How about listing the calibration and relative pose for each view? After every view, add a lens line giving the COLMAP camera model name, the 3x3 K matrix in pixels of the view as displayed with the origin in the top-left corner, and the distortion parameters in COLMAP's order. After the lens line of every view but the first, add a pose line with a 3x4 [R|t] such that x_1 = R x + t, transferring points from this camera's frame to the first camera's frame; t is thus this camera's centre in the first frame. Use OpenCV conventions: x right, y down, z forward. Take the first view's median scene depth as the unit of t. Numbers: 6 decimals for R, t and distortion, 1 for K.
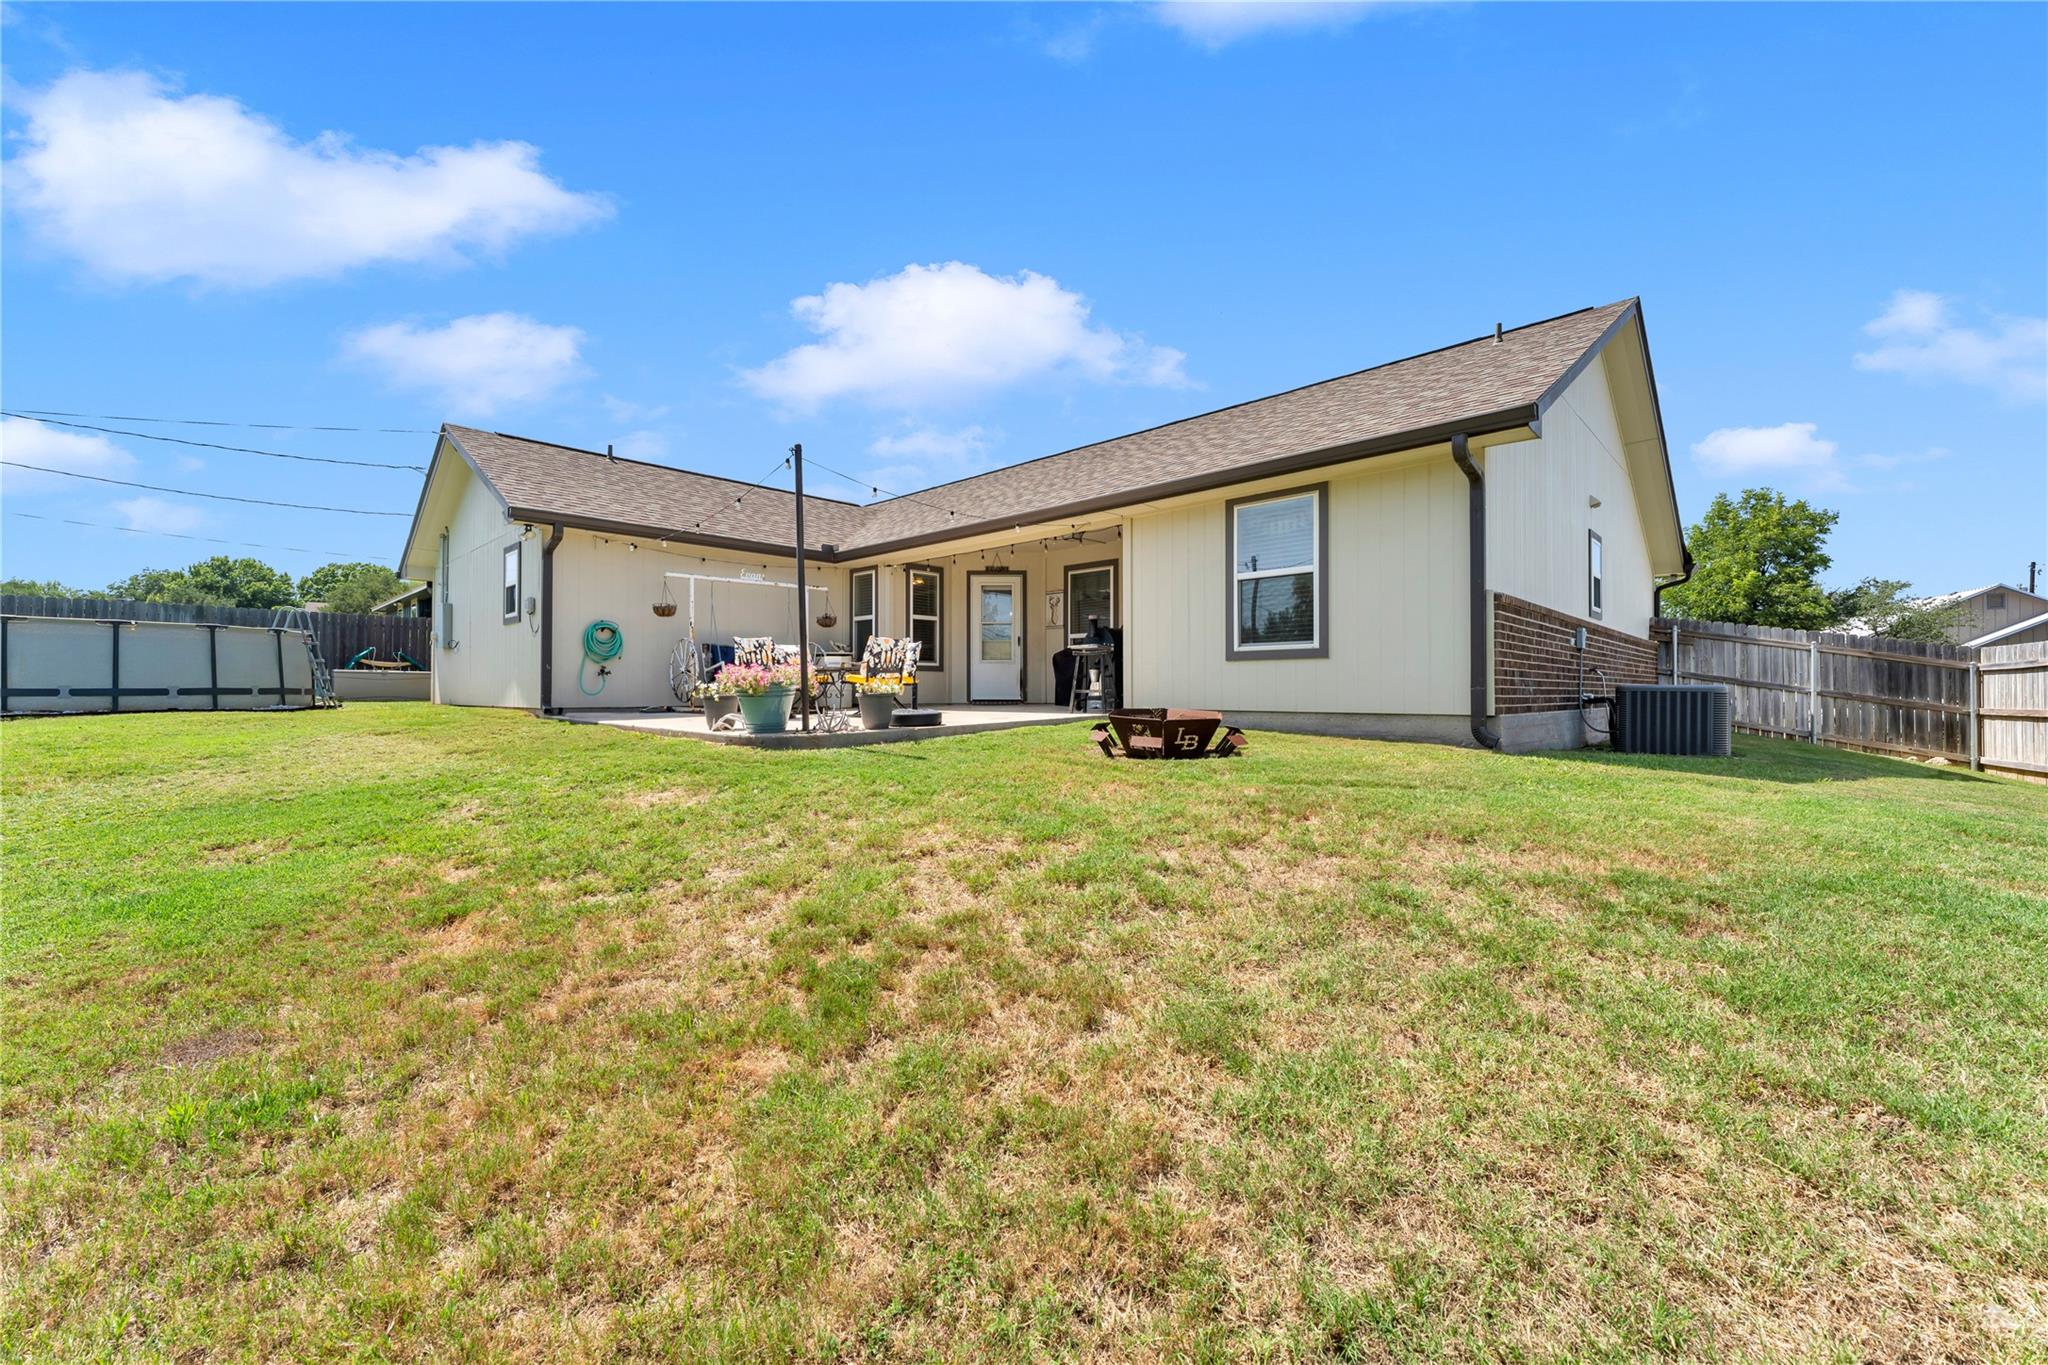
lens RADIAL K [[820.7, 0, 1021.4], [0, 820.7, 687.3], [0, 0, 1]] dist [-0.001174, -0.000356]
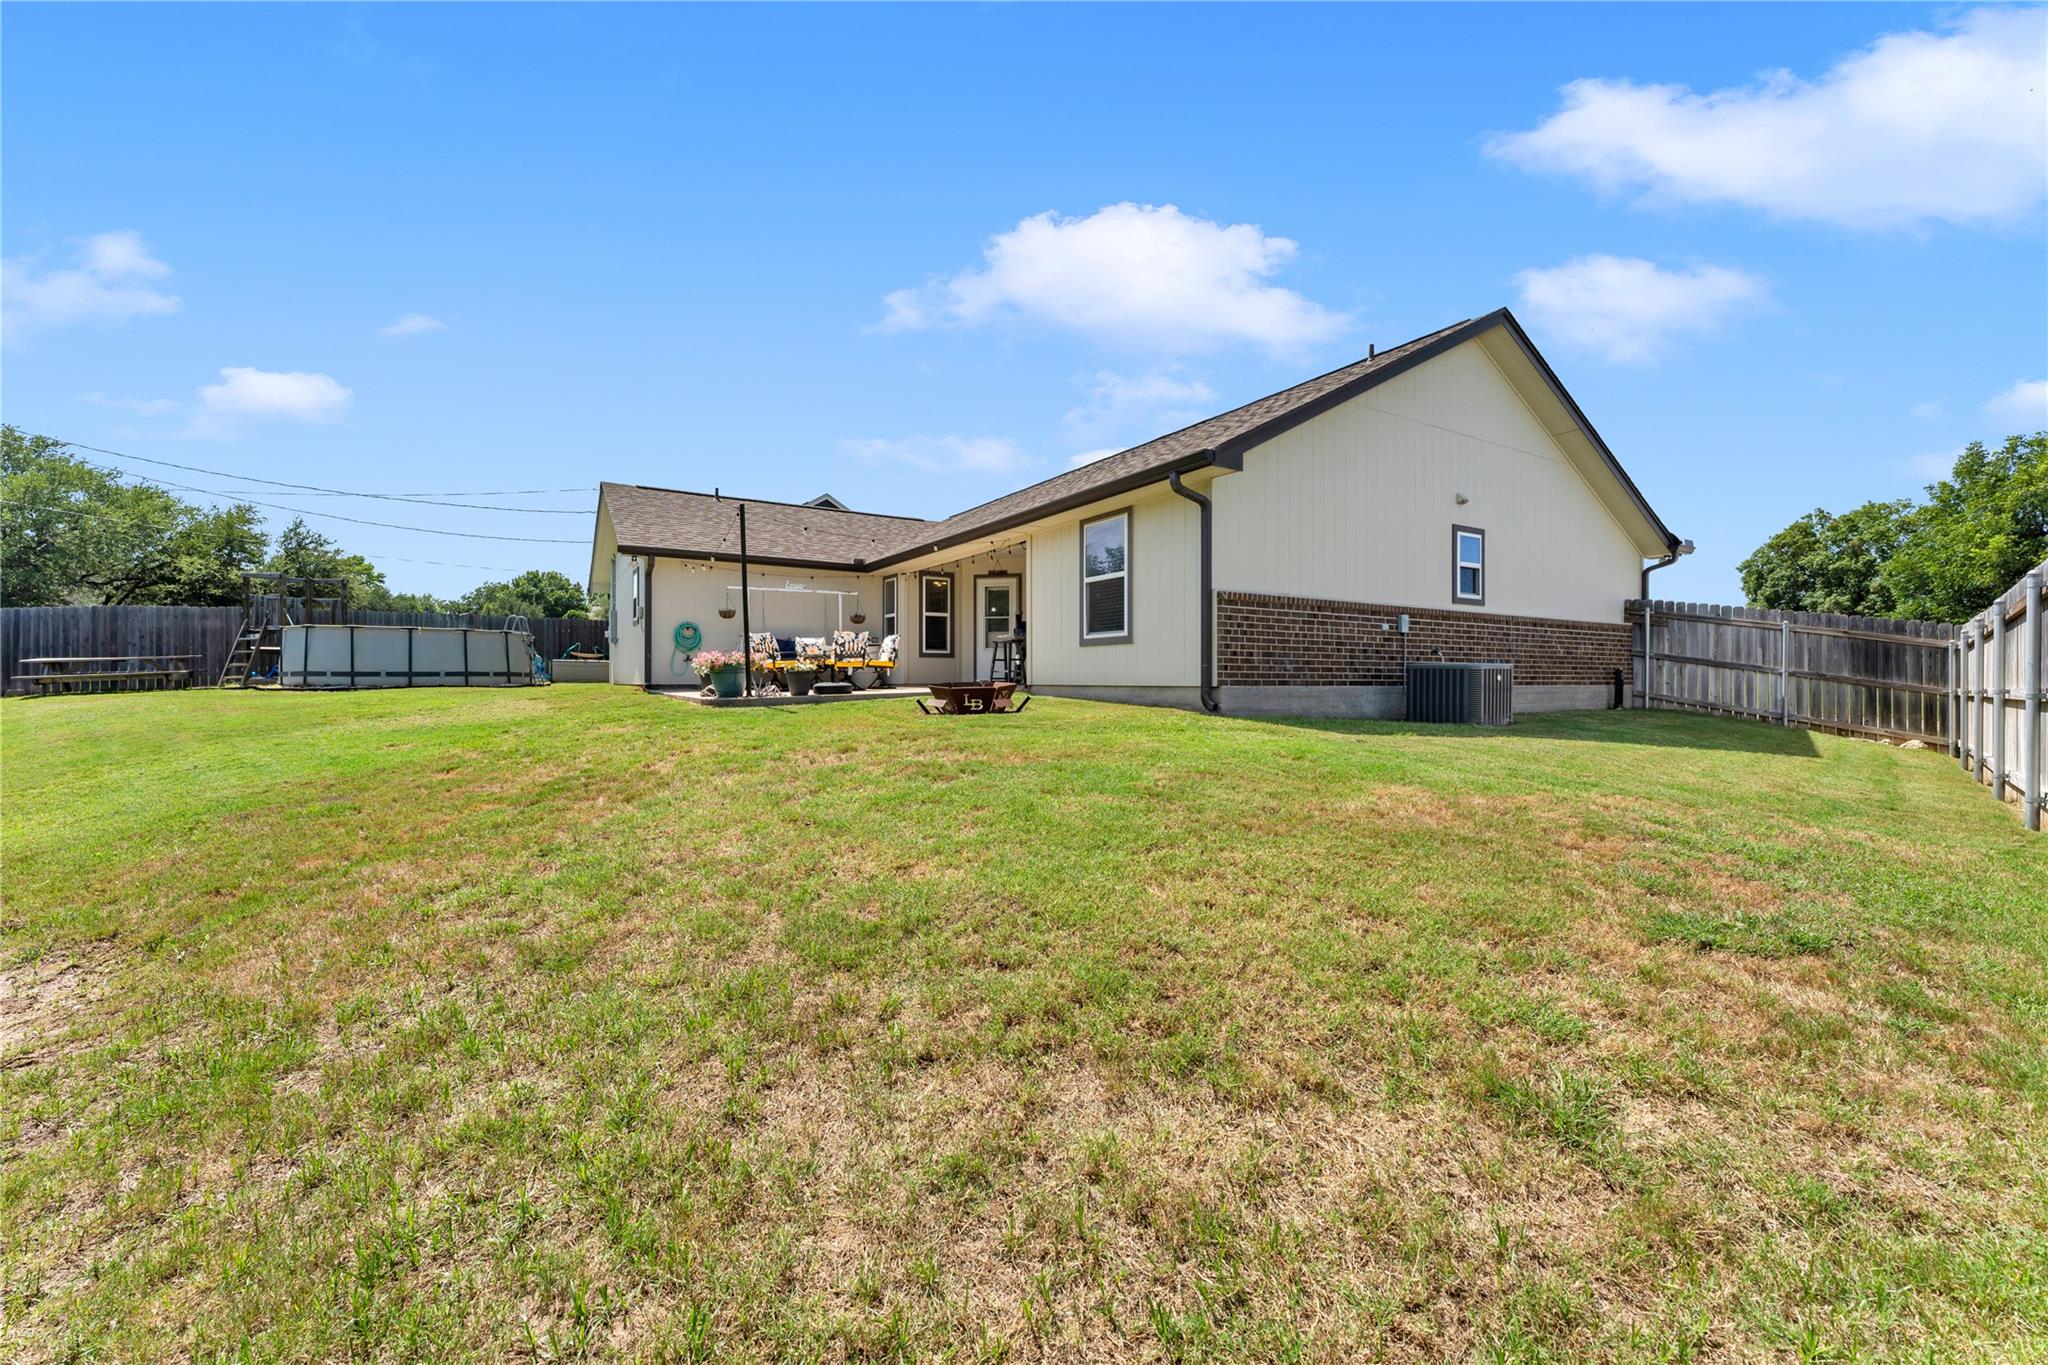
lens RADIAL K [[820.7, 0, 1021.4], [0, 820.7, 687.3], [0, 0, 1]] dist [-0.001174, -0.000356]
pose [[0.969615, 0.002435, -0.244626, 0.340501], [0.000645, 0.999922, 0.012510, 0.010906], [0.244637, -0.012288, 0.969537, -0.188531]]
